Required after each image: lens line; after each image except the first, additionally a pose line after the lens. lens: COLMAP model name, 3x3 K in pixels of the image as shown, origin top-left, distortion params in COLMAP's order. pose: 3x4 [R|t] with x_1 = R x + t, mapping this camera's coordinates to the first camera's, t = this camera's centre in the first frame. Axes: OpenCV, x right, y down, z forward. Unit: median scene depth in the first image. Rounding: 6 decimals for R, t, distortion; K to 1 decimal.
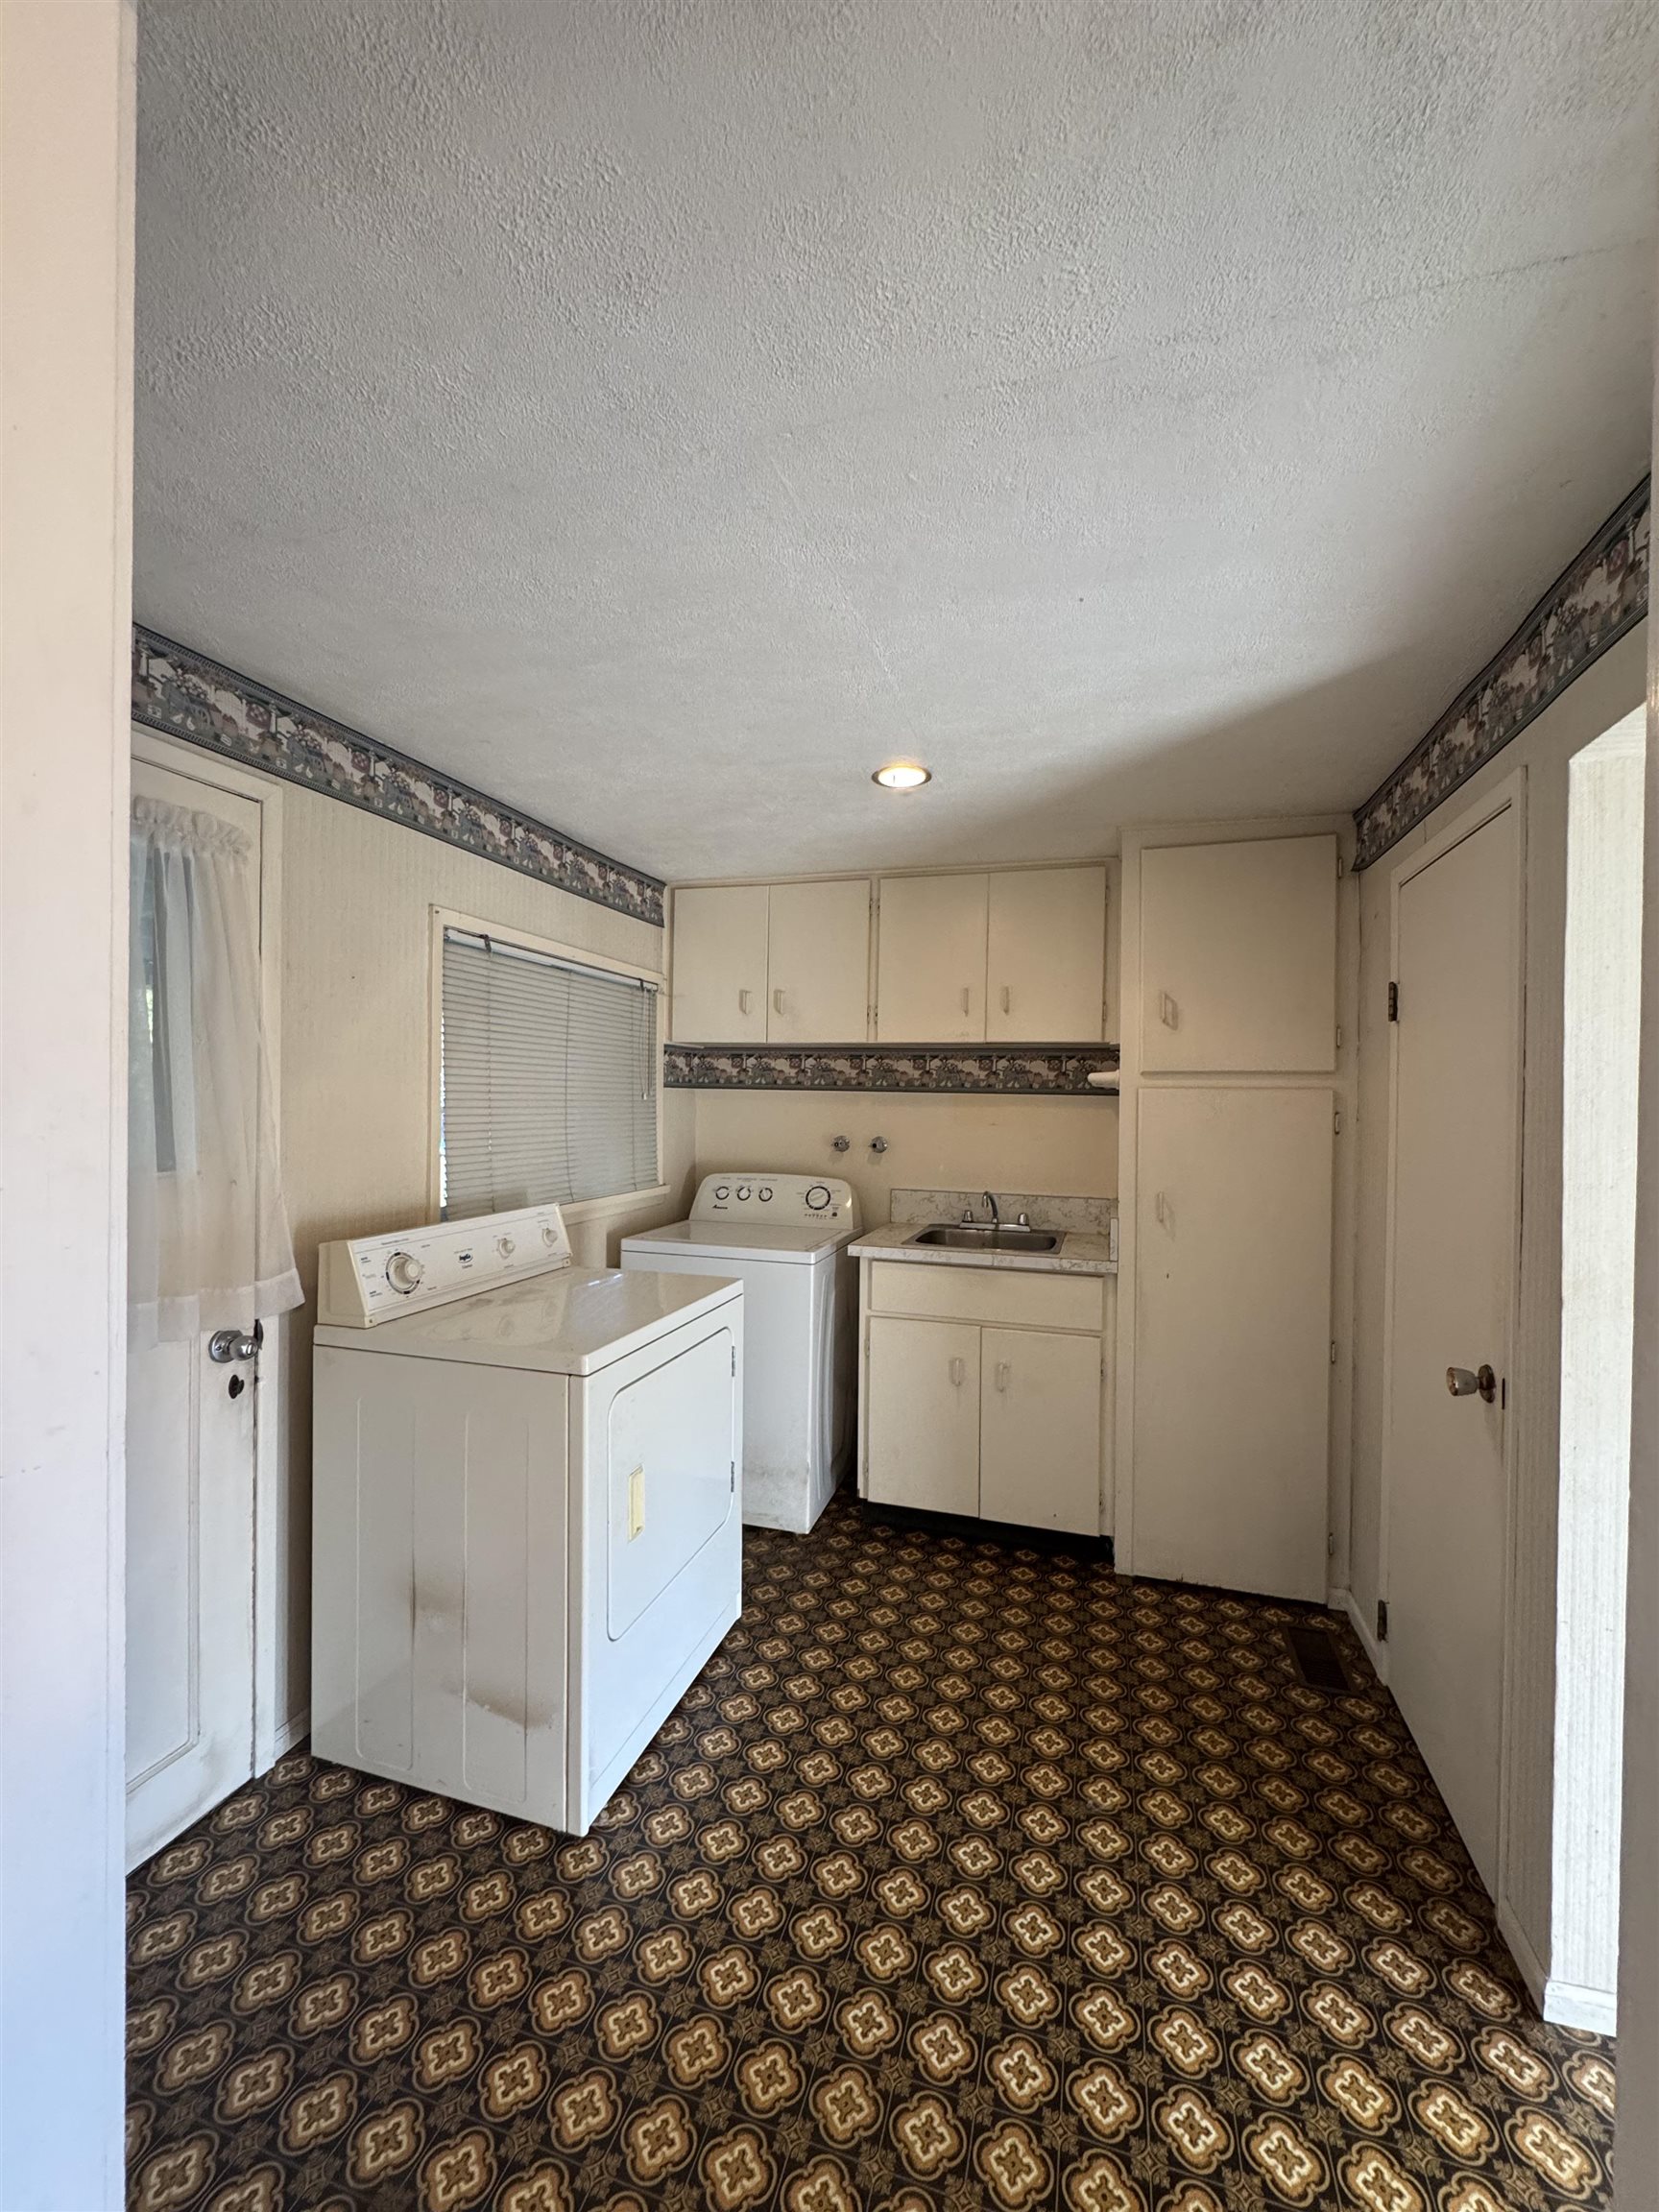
lens RADIAL K [[880.9, 0, 830.4], [0, 880.9, 1107.8], [0, 0, 1]] dist [-0.003622, 0.000425]
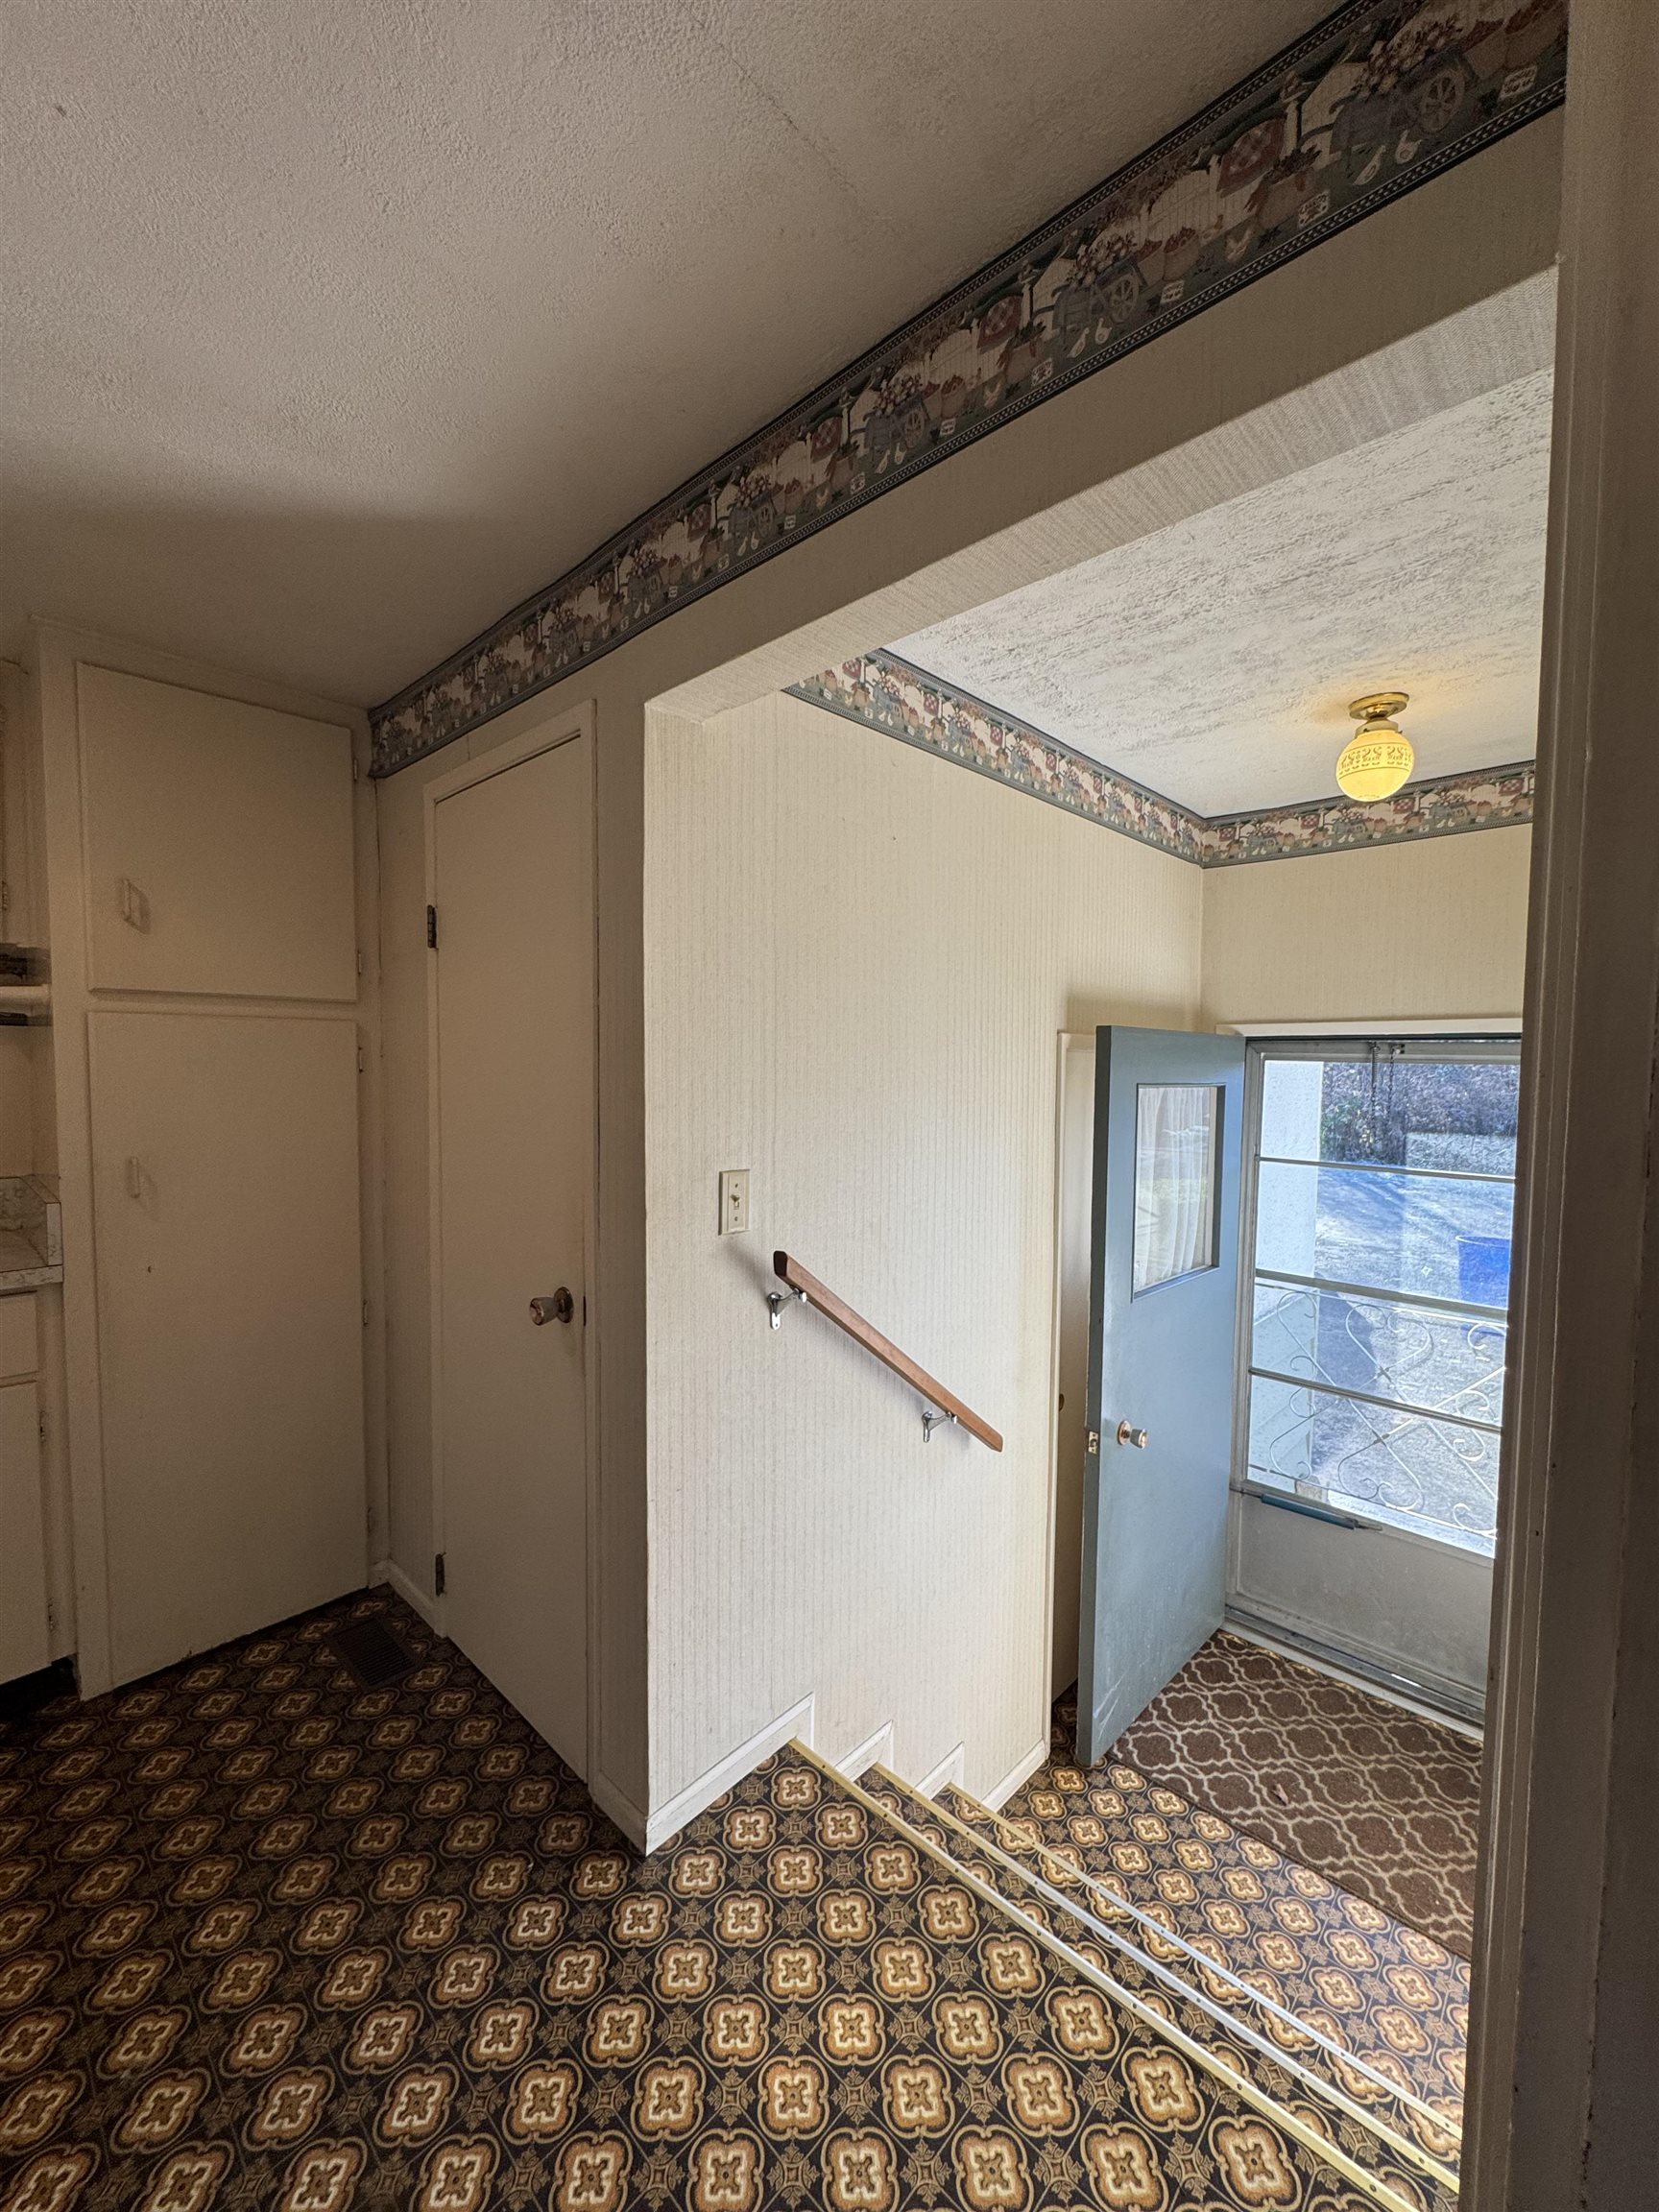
lens RADIAL K [[880.9, 0, 823.5], [0, 880.9, 1106.2], [0, 0, 1]] dist [-0.003622, 0.000425]
pose [[0.443197, -0.052435, 0.894889, -0.021016], [0.003427, 0.998380, 0.056802, 0.017146], [-0.896417, -0.022108, 0.442659, 0.202221]]
